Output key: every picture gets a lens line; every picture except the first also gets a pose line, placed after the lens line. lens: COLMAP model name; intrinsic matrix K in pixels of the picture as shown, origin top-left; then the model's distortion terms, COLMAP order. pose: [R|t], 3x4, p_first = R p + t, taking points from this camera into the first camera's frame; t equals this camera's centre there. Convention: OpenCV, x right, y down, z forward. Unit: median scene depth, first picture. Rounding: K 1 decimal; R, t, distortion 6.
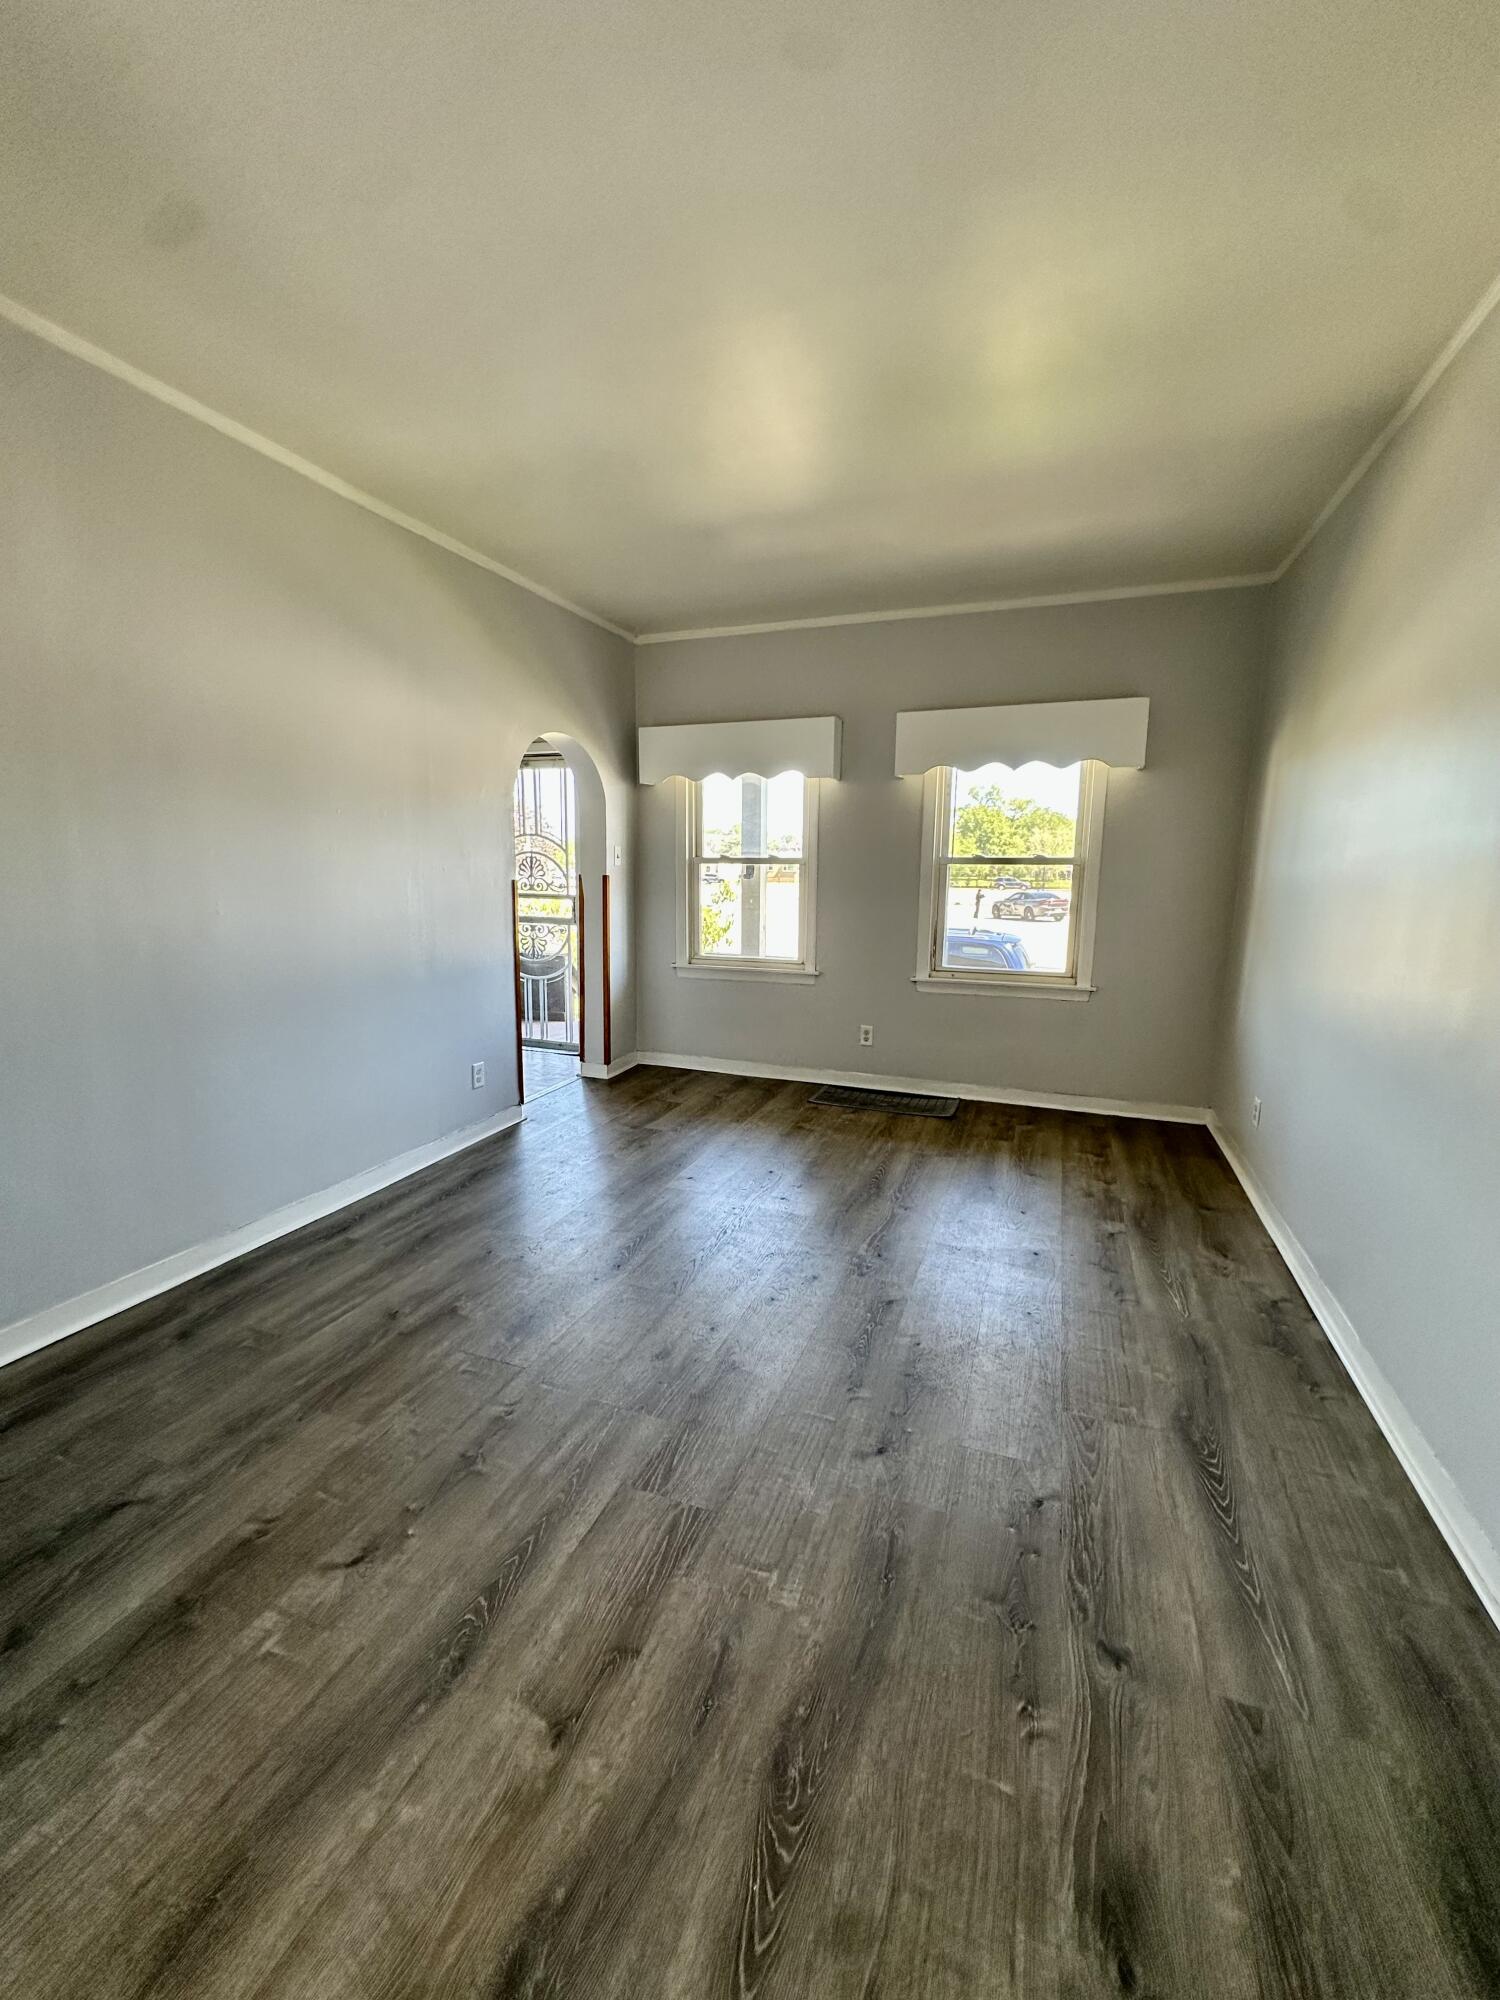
lens RADIAL K [[795.2, 0, 750.0], [0, 795.2, 1000.0], [0, 0, 1]] dist [-0.001734, 0.000333]
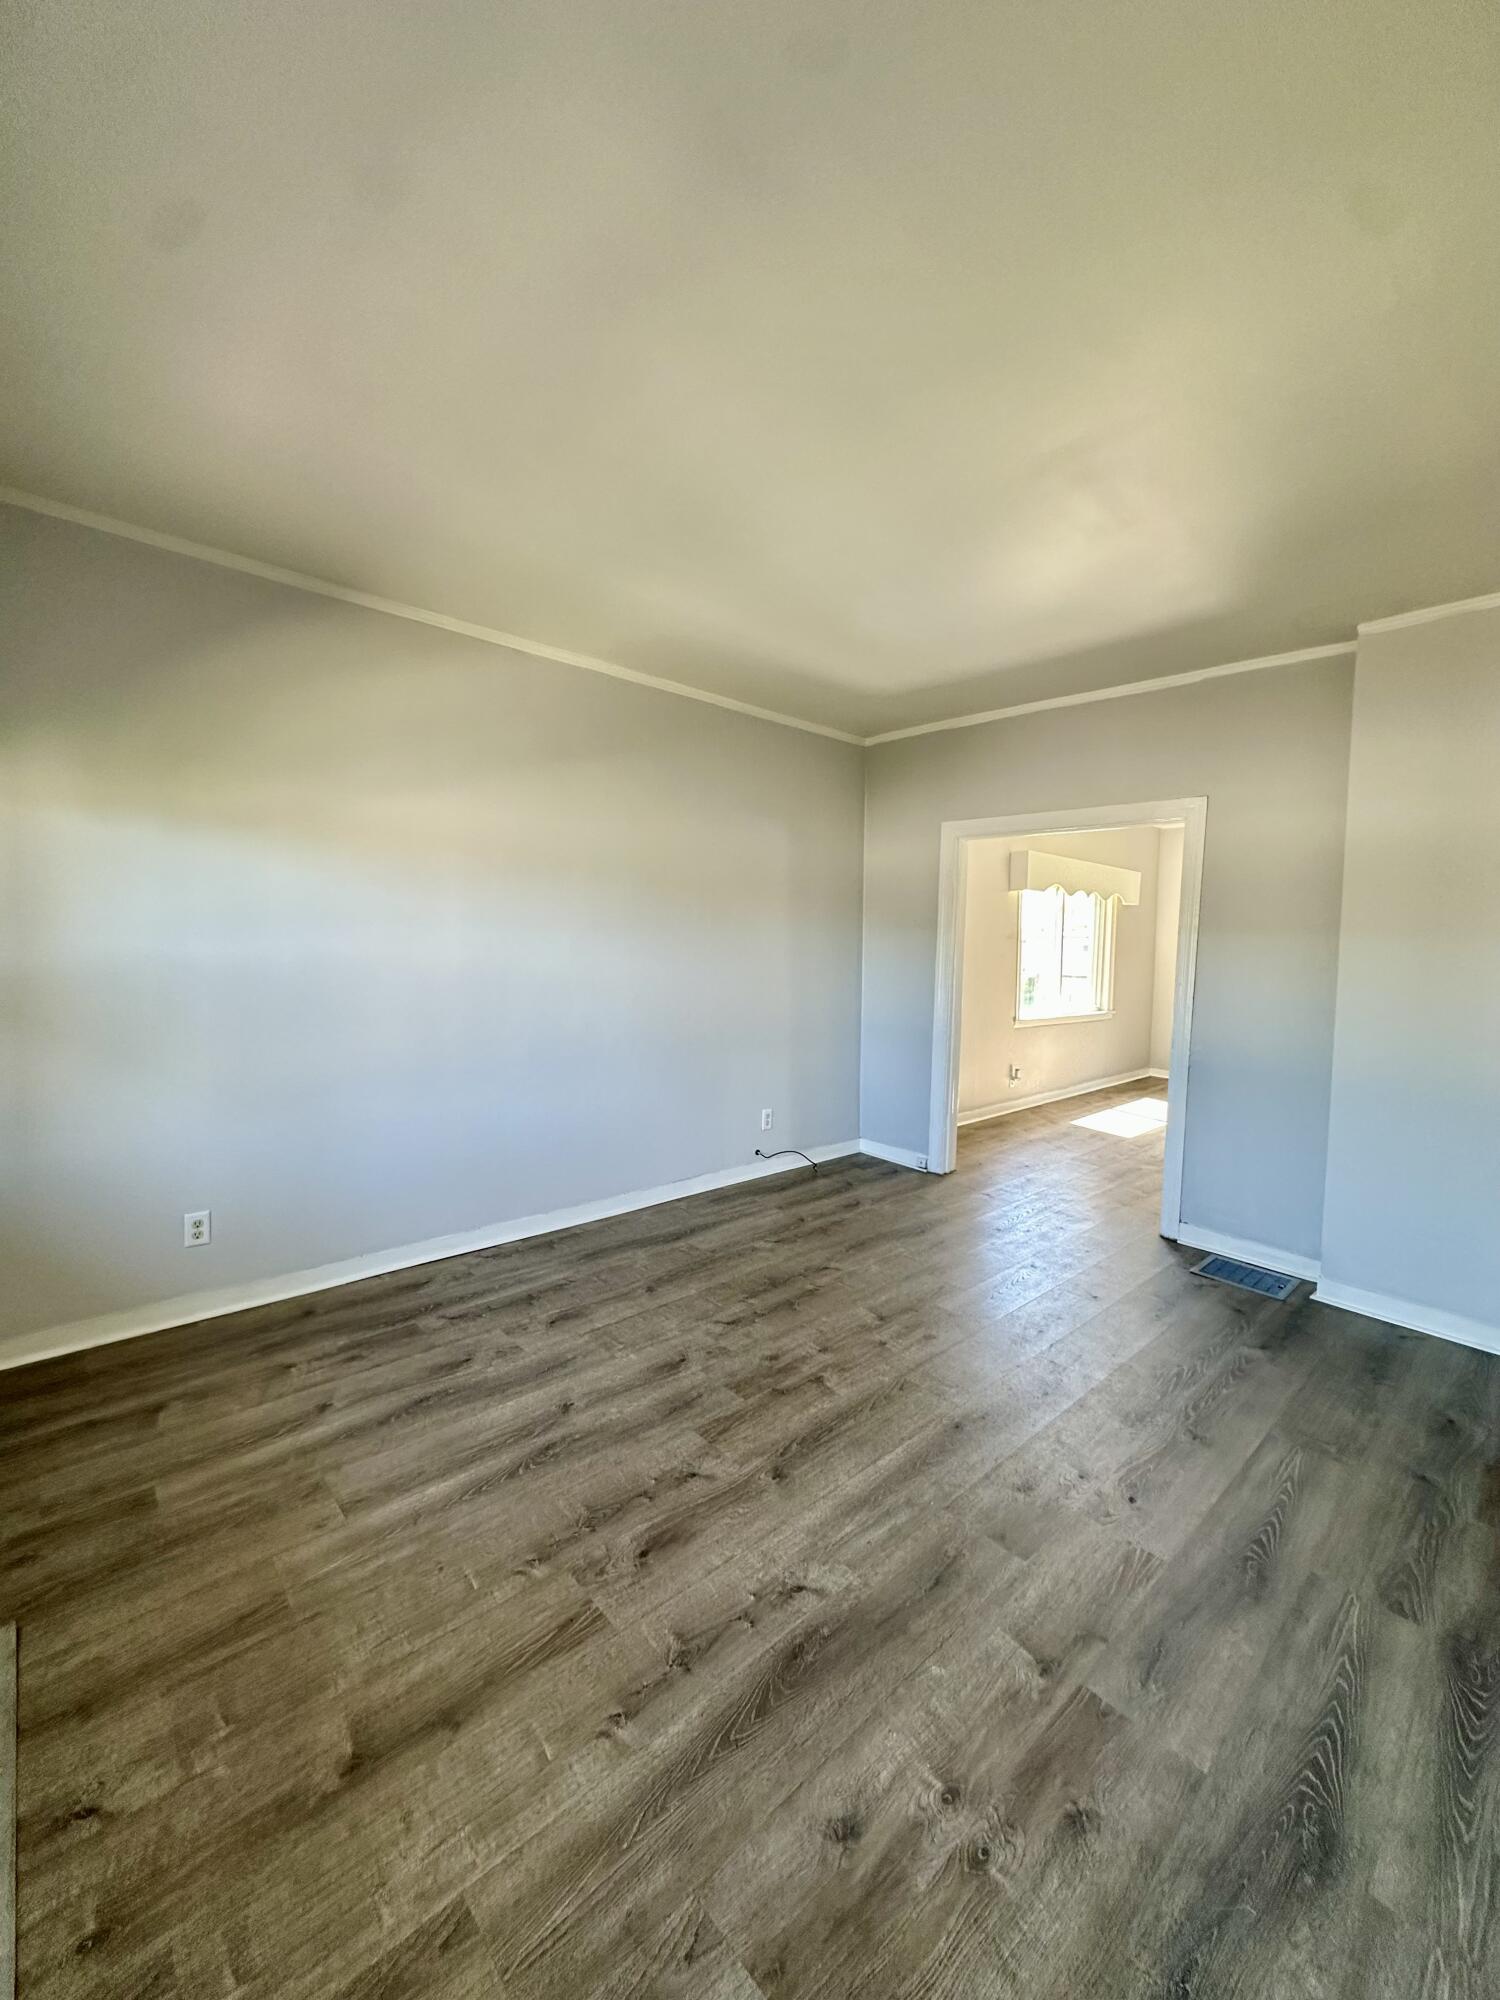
lens RADIAL K [[795.2, 0, 750.0], [0, 795.2, 1000.0], [0, 0, 1]] dist [-0.001734, 0.000333]
pose [[-0.895770, -0.062275, 0.440134, -0.325984], [0.041146, 0.974271, 0.221594, -0.334704], [-0.442609, 0.216607, -0.870160, 1.810289]]
